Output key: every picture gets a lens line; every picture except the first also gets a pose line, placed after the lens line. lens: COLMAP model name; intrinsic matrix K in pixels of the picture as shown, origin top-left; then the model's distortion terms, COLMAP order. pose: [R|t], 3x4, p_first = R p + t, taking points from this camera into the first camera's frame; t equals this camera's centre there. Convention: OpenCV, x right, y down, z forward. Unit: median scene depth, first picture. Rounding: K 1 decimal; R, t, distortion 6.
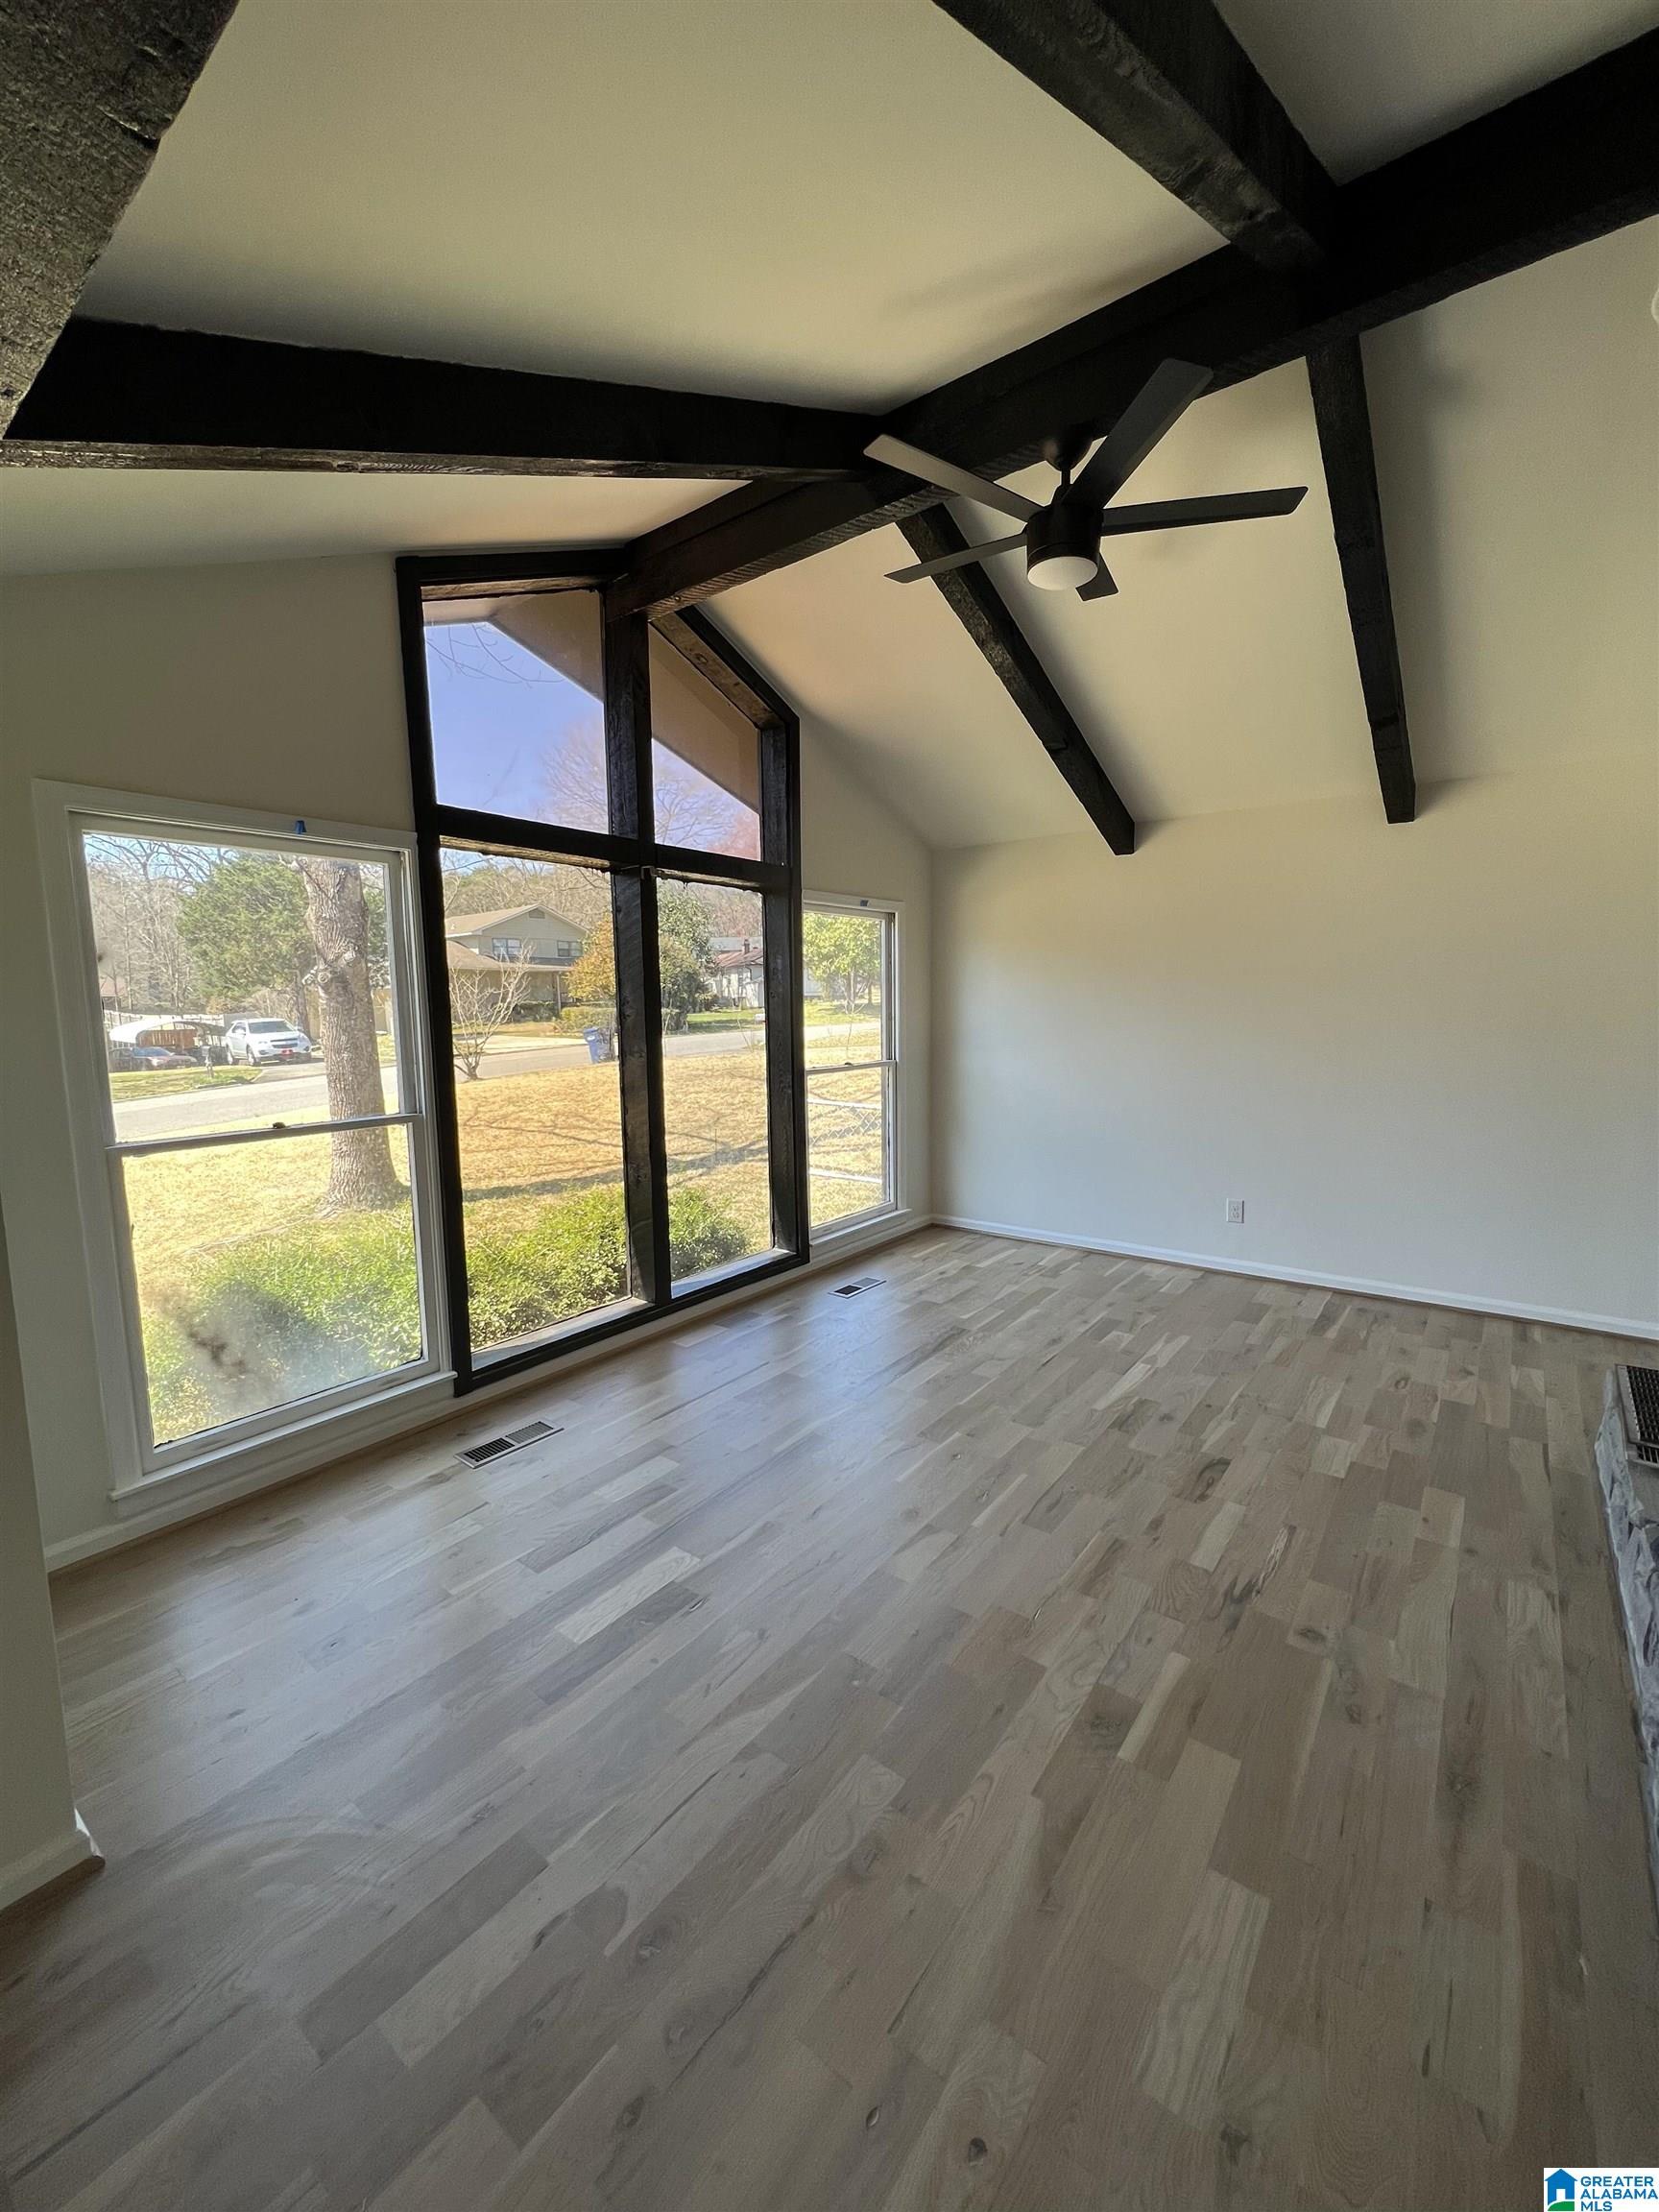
lens RADIAL K [[884.1, 0, 833.1], [0, 884.1, 1111.9], [0, 0, 1]] dist [0.000699, -0.000411]
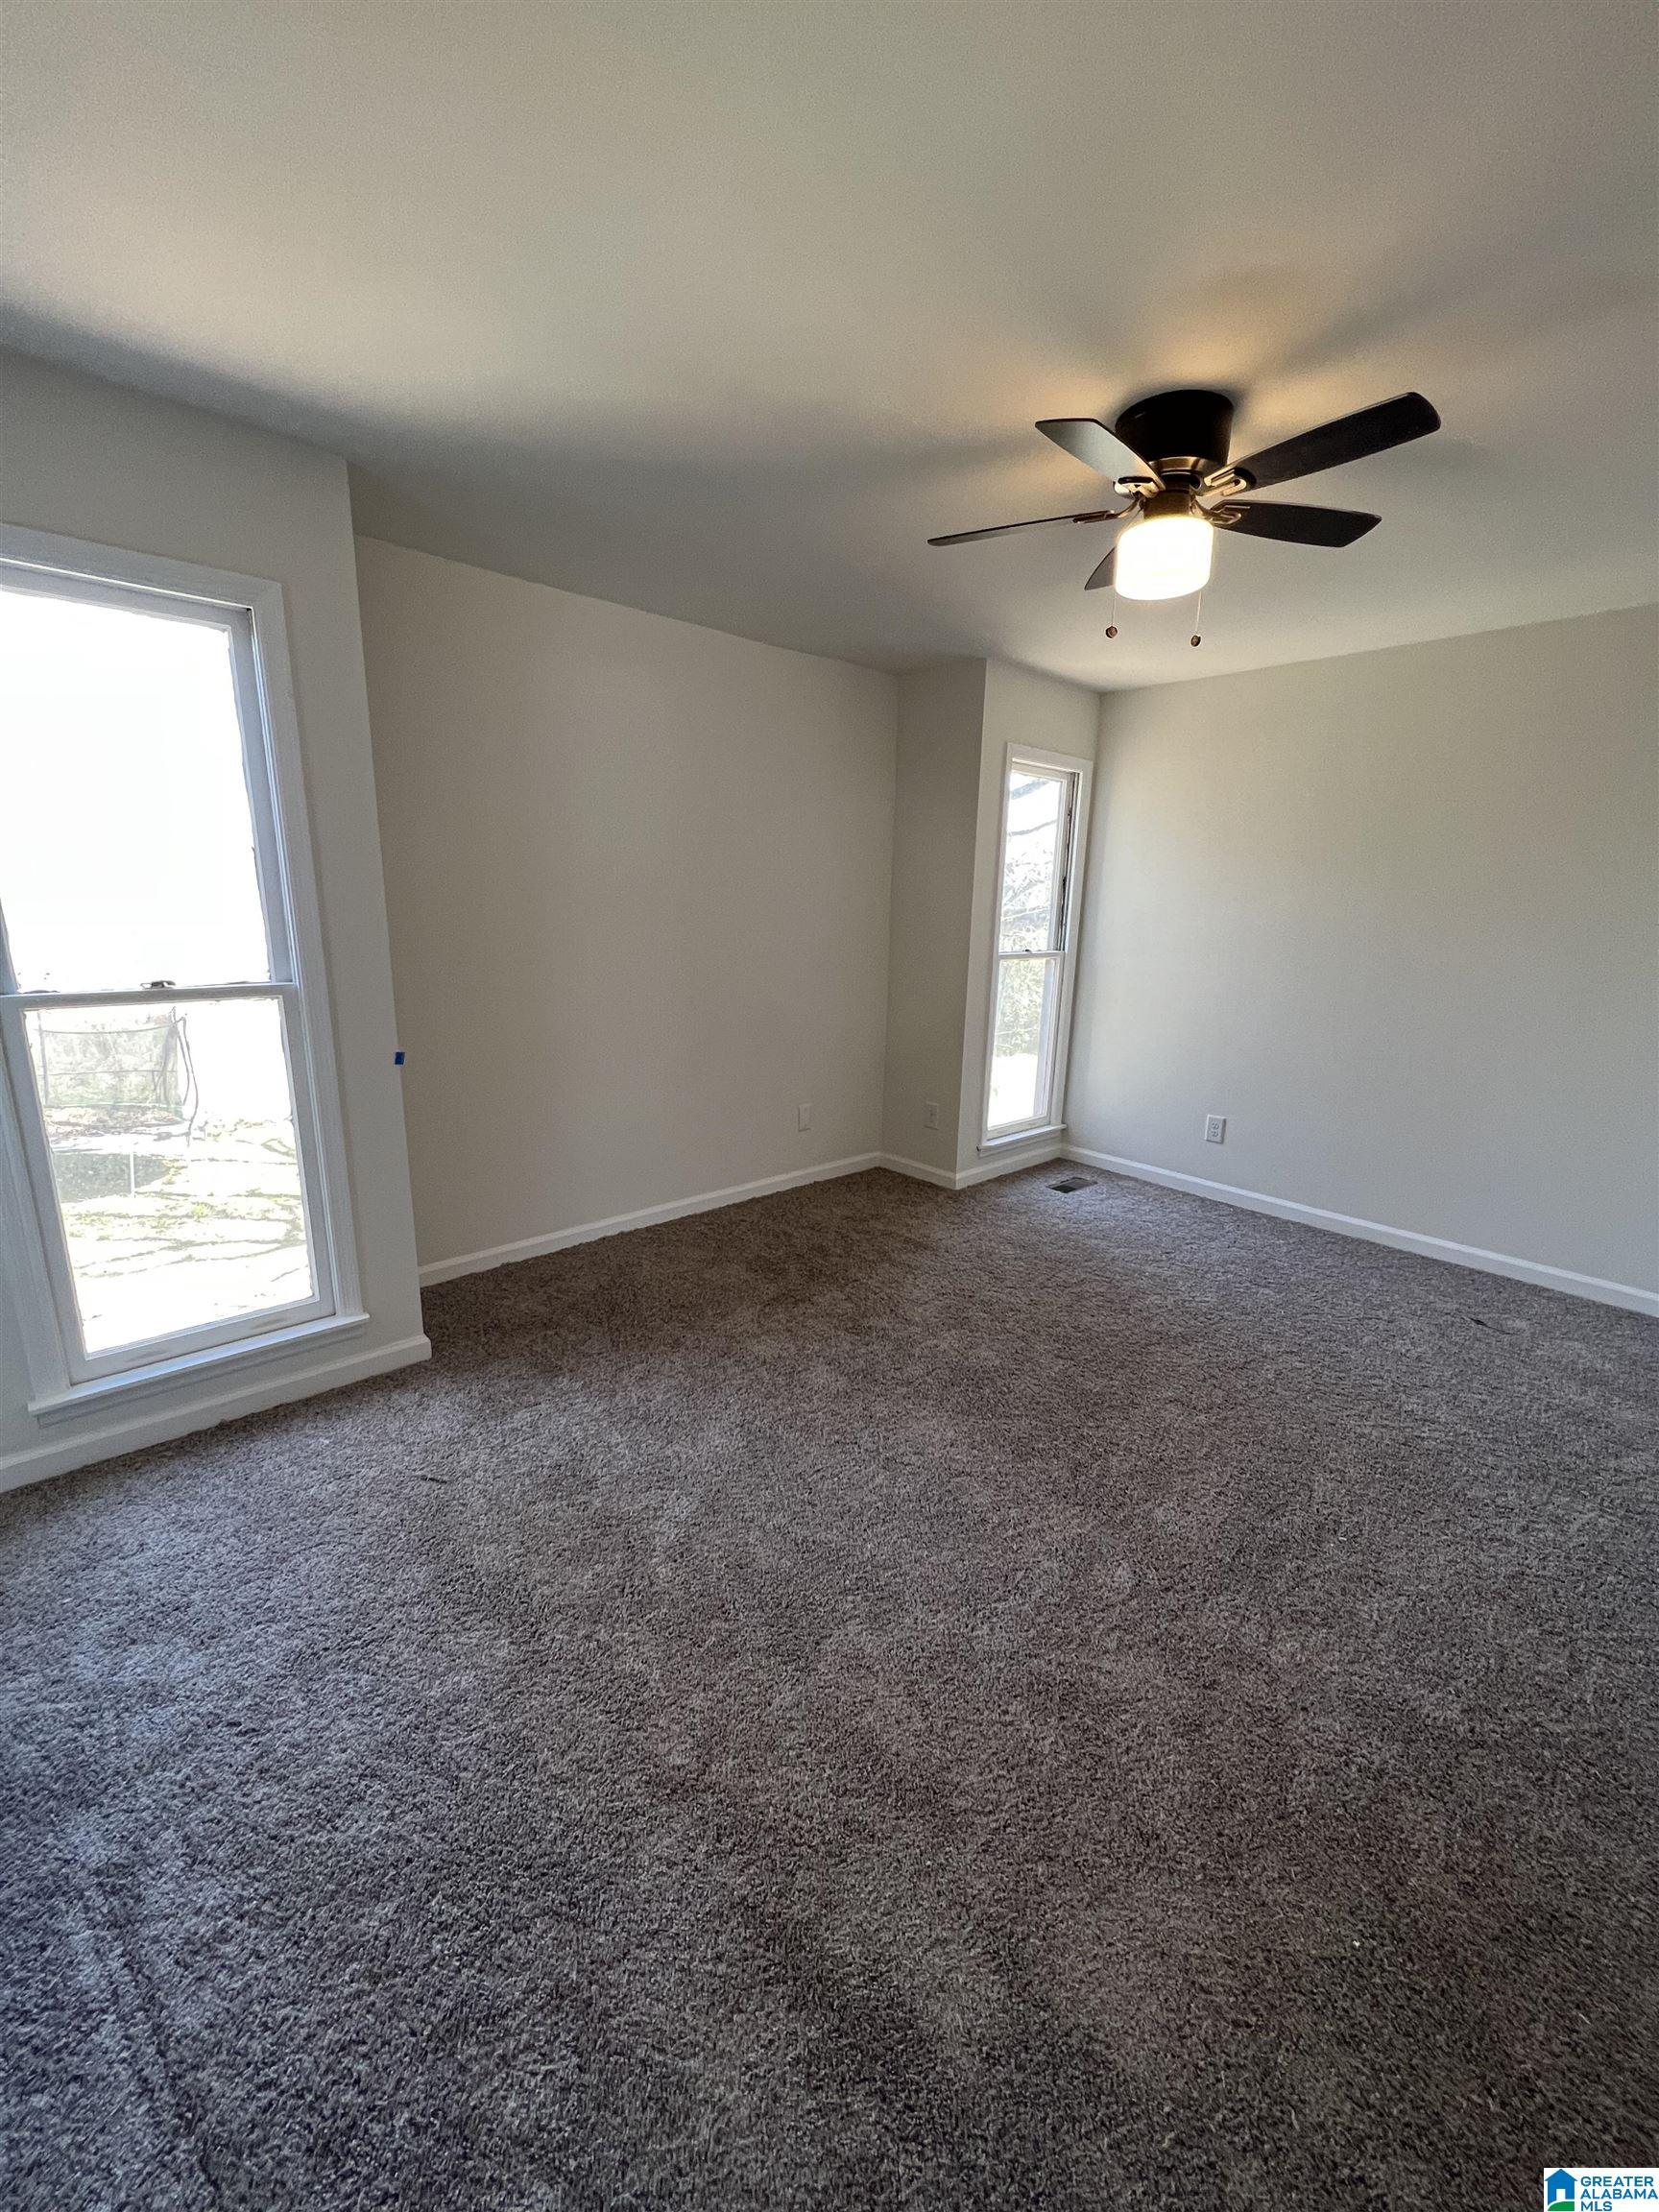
lens RADIAL K [[884.1, 0, 832.2], [0, 884.1, 1109.3], [0, 0, 1]] dist [0.000699, -0.000411]
pose [[0.977124, 0.065694, -0.202271, 0.104946], [-0.042018, 0.991981, 0.119196, 0.005561], [0.208479, -0.107970, 0.972049, 0.317314]]
